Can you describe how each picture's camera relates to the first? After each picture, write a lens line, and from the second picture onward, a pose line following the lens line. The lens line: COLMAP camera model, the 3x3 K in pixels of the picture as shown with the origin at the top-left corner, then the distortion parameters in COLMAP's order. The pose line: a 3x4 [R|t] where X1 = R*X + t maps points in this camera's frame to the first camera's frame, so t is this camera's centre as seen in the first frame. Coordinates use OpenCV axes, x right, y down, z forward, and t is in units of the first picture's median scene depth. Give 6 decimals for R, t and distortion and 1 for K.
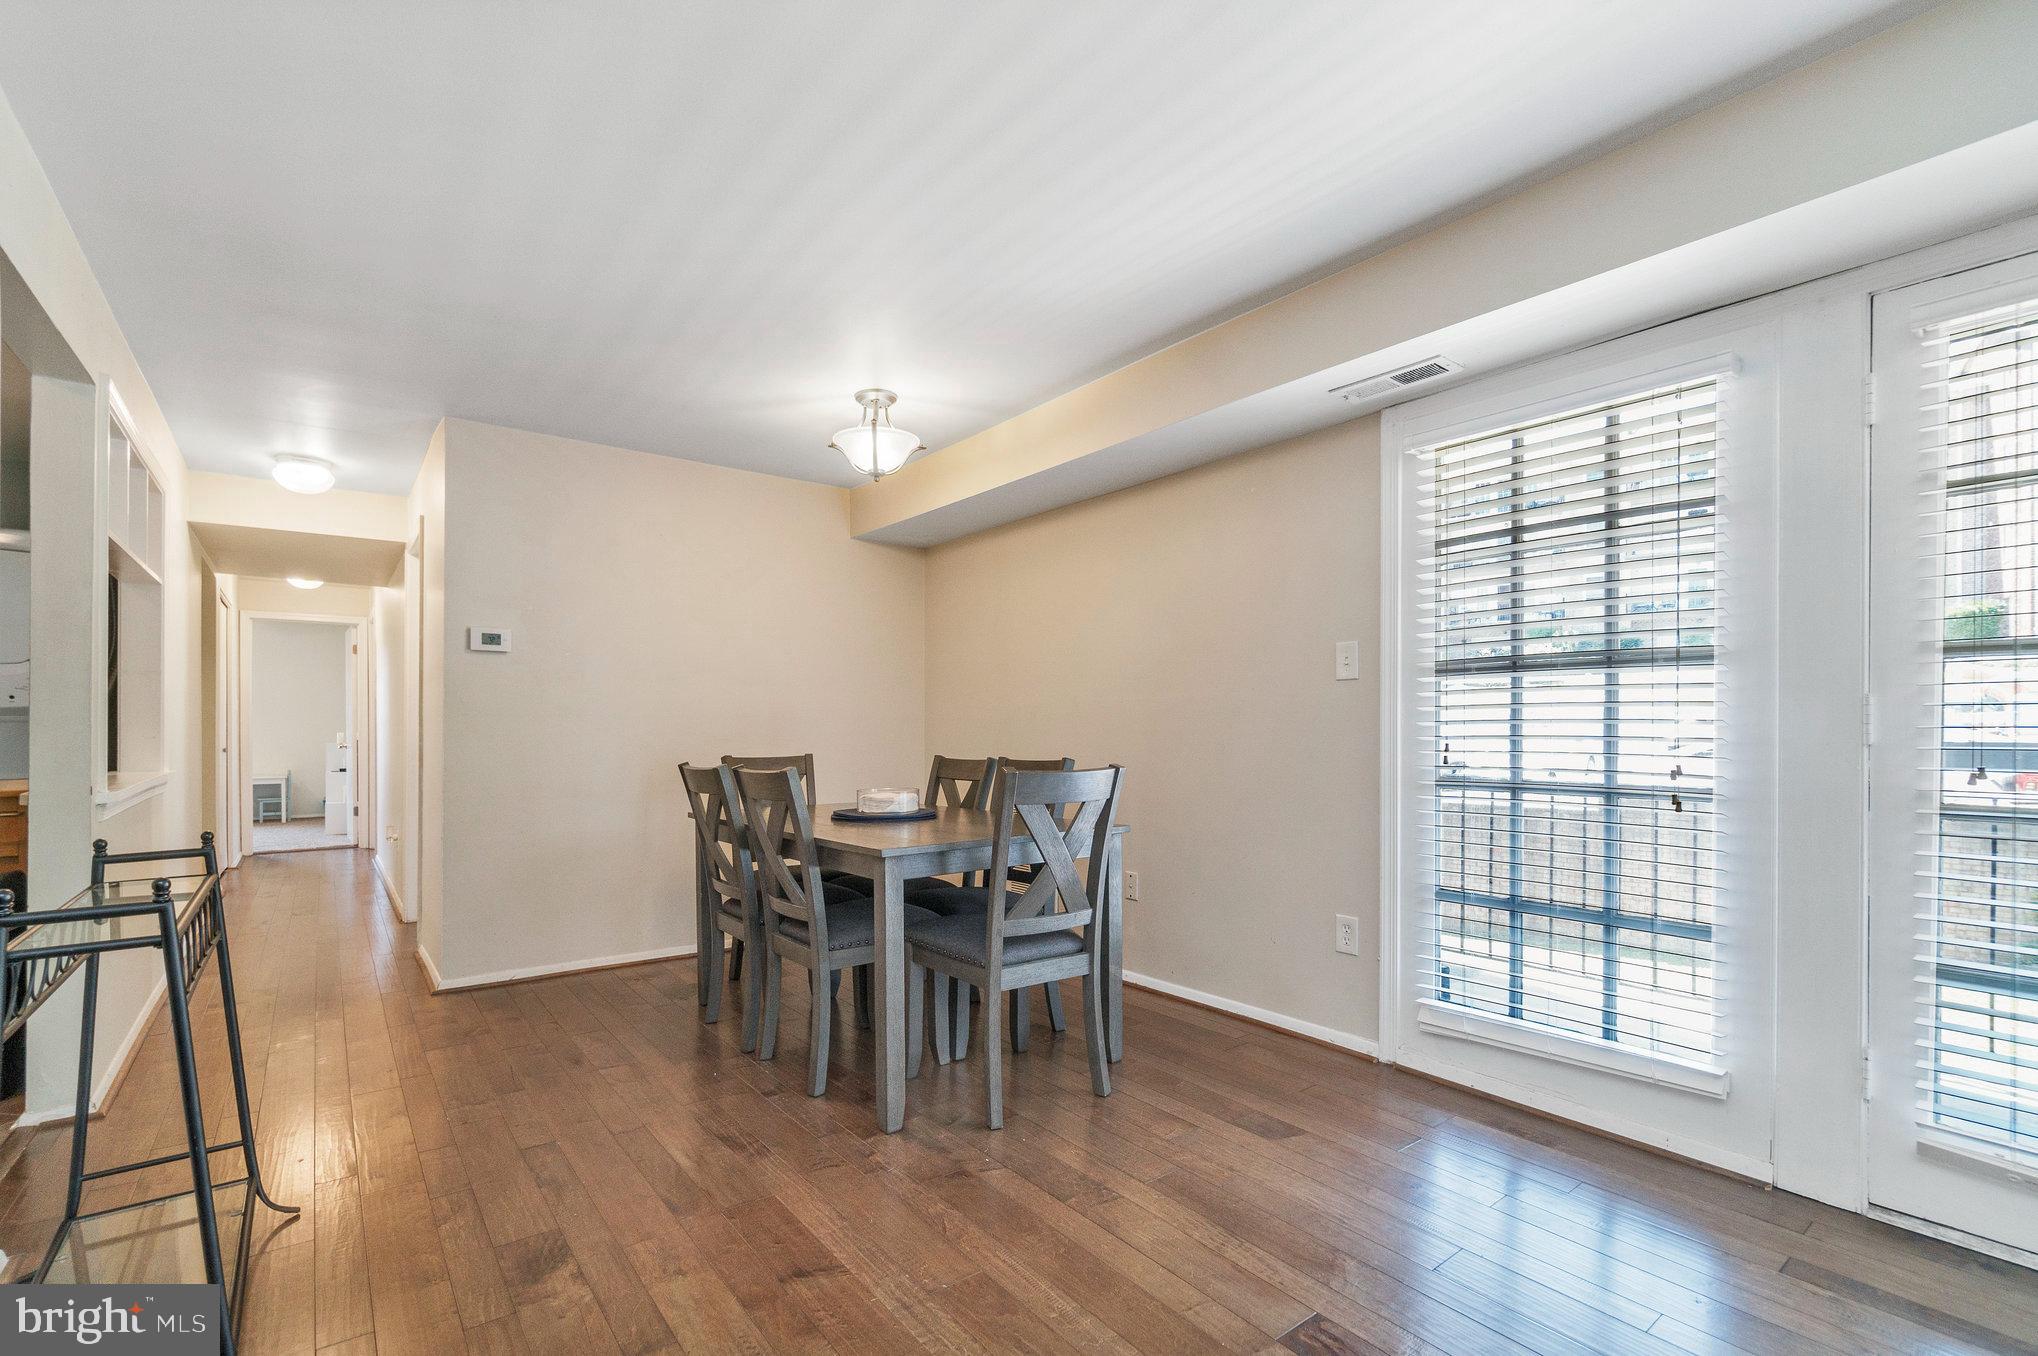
lens RADIAL K [[904.0, 0, 1005.1], [0, 904.0, 728.8], [0, 0, 1]] dist [0.001021, -0.002127]
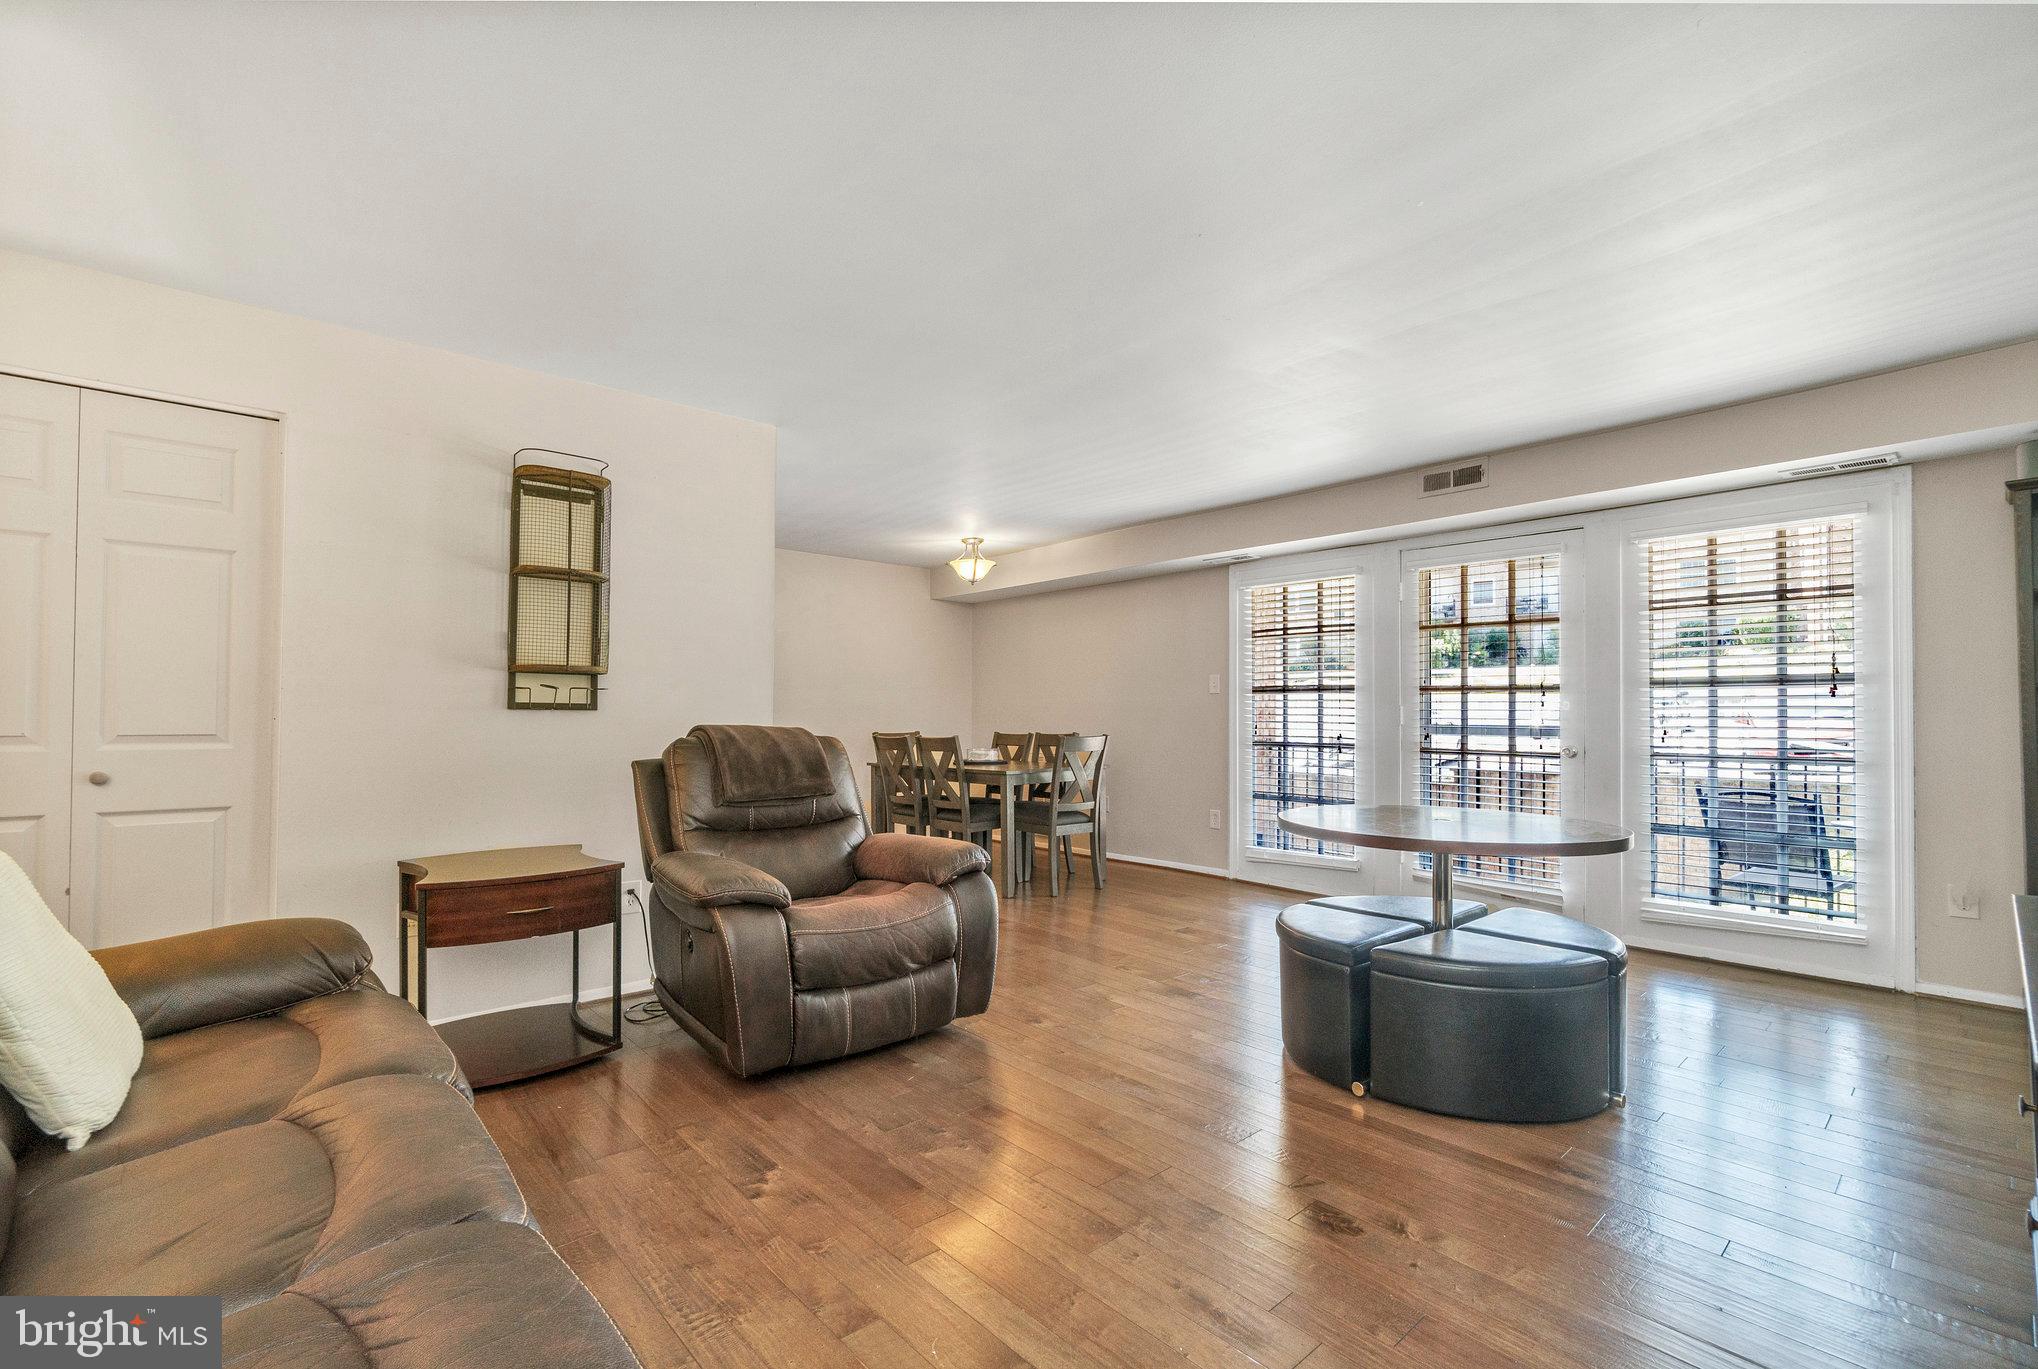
lens RADIAL K [[916.7, 0, 1014.5], [0, 916.7, 683.5], [0, 0, 1]] dist [0.002359, -0.005121]
pose [[0.996107, 0.005865, 0.087952, -0.273195], [-0.002979, 0.999454, -0.032907, -0.009158], [-0.088097, 0.032517, 0.995581, -1.106080]]
